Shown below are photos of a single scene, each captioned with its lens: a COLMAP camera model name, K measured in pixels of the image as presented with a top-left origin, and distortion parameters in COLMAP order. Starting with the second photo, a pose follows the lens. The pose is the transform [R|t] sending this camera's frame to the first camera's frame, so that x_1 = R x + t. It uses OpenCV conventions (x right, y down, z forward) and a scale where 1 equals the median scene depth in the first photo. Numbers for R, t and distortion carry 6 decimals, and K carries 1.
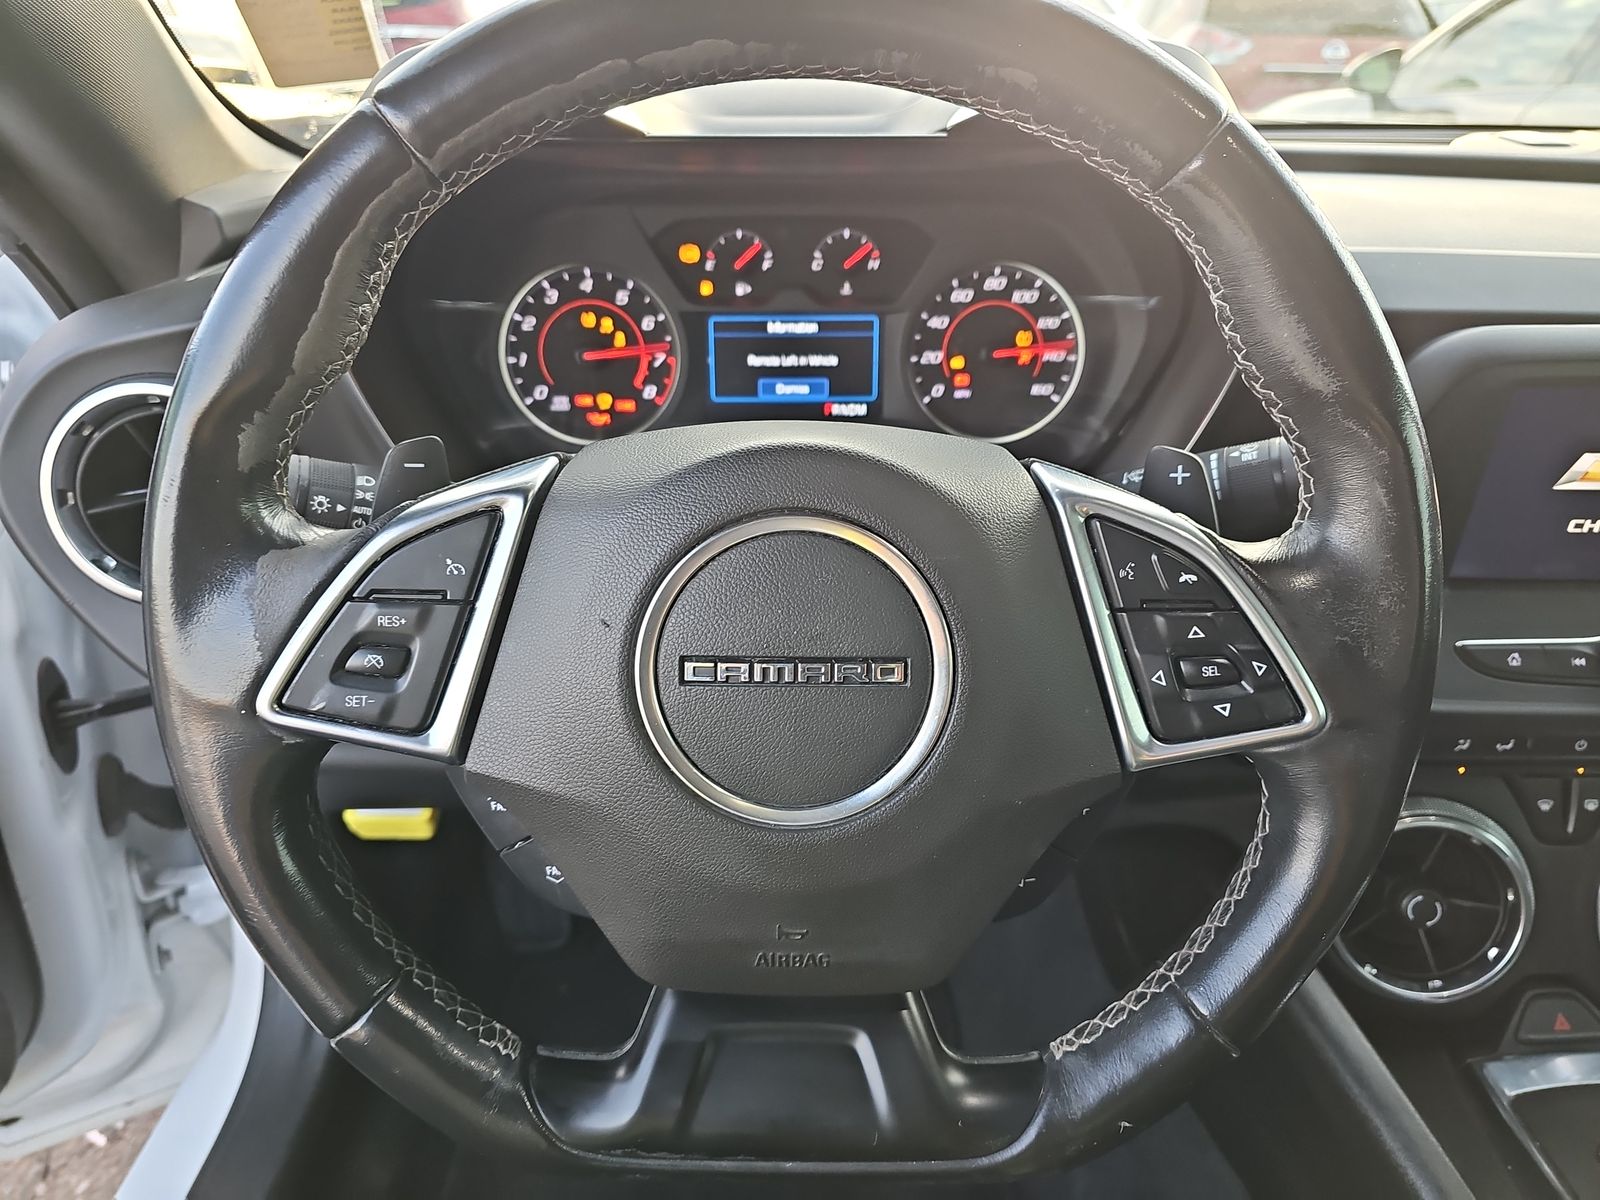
lens RADIAL K [[1035.4, 0, 799.0], [0, 1035.4, 578.9], [0, 0, 1]] dist [0.045035, -0.001074]
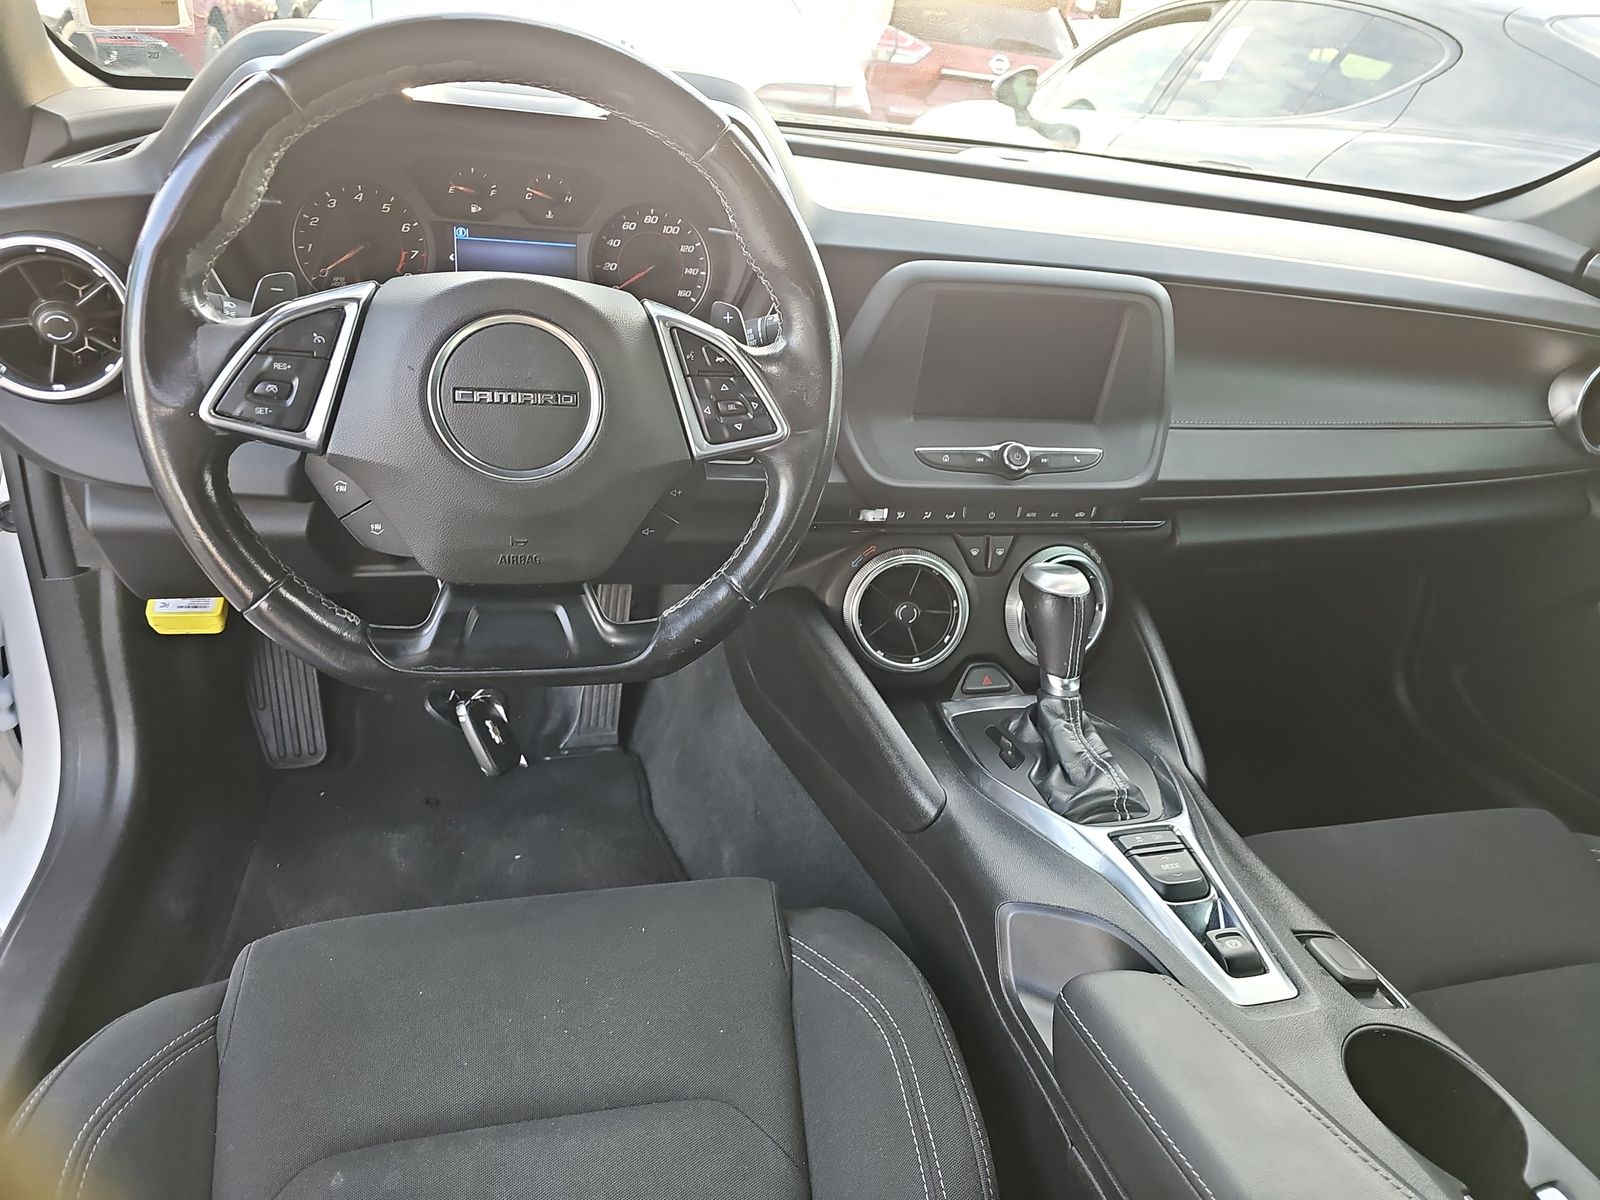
lens RADIAL K [[1035.4, 0, 799.0], [0, 1035.4, 578.9], [0, 0, 1]] dist [0.045035, -0.001074]
pose [[0.966853, -0.021862, 0.254397, 0.003404], [0.014738, 0.999445, 0.029873, 0.356645], [-0.254909, -0.025134, 0.966638, -0.960991]]
